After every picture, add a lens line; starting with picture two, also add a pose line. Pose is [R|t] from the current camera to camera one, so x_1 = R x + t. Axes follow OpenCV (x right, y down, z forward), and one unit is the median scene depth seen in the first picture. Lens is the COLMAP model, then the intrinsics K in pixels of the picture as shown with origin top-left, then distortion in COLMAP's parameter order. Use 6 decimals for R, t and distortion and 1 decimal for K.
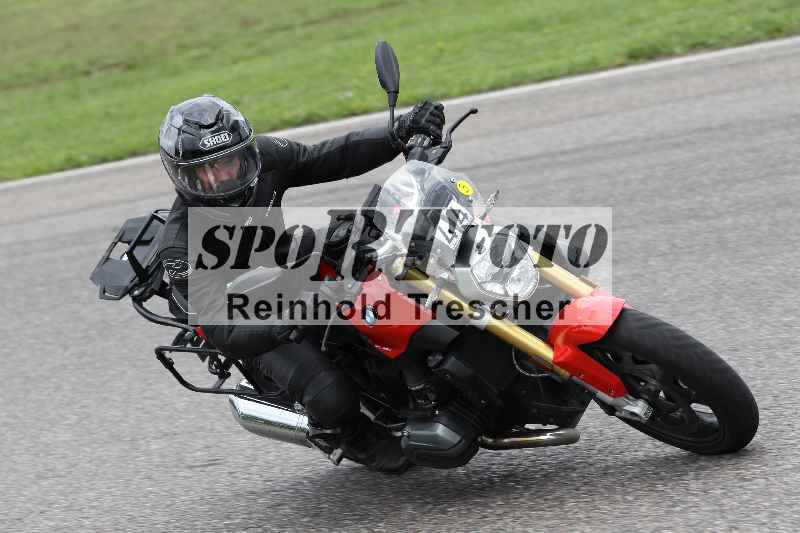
lens RADIAL K [[5710.0, 0, 400.0], [0, 5710.0, 266.5], [0, 0, 1]] dist [7.805770, -861.726851]
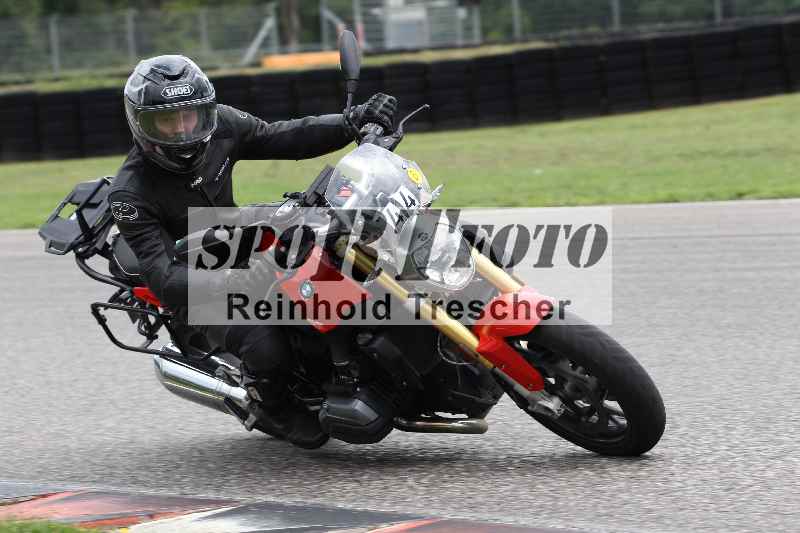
lens RADIAL K [[3747.6, 0, 400.0], [0, 3747.6, 266.5], [0, 0, 1]] dist [0.846634, 0.448883]
pose [[0.991347, 0.118539, 0.056395, -0.027225], [-0.116758, 0.992581, -0.033907, 0.025525], [-0.059996, 0.027029, 0.997833, 0.315605]]
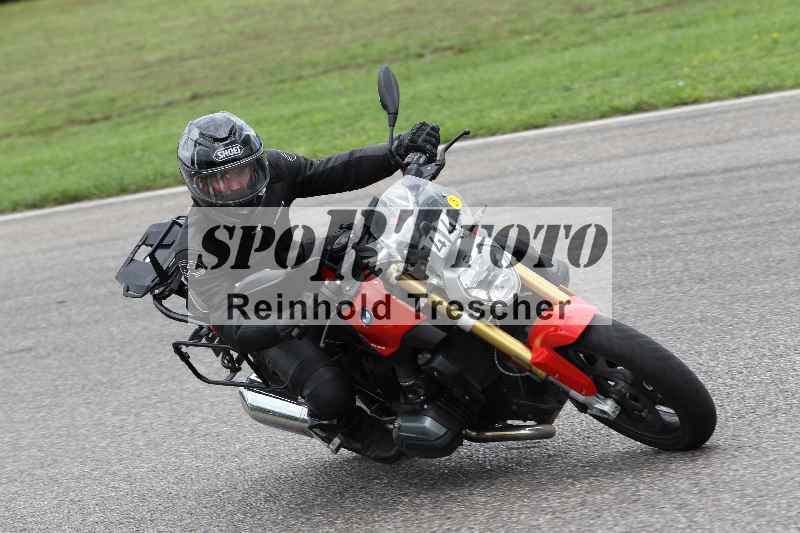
lens RADIAL K [[5710.0, 0, 400.0], [0, 5710.0, 266.5], [0, 0, 1]] dist [7.805770, -861.726851]
pose [[0.999573, 0.026028, -0.013276, 0.015416], [-0.026106, 0.999642, -0.005794, 0.005165], [0.013121, 0.006138, 0.999895, -0.094810]]
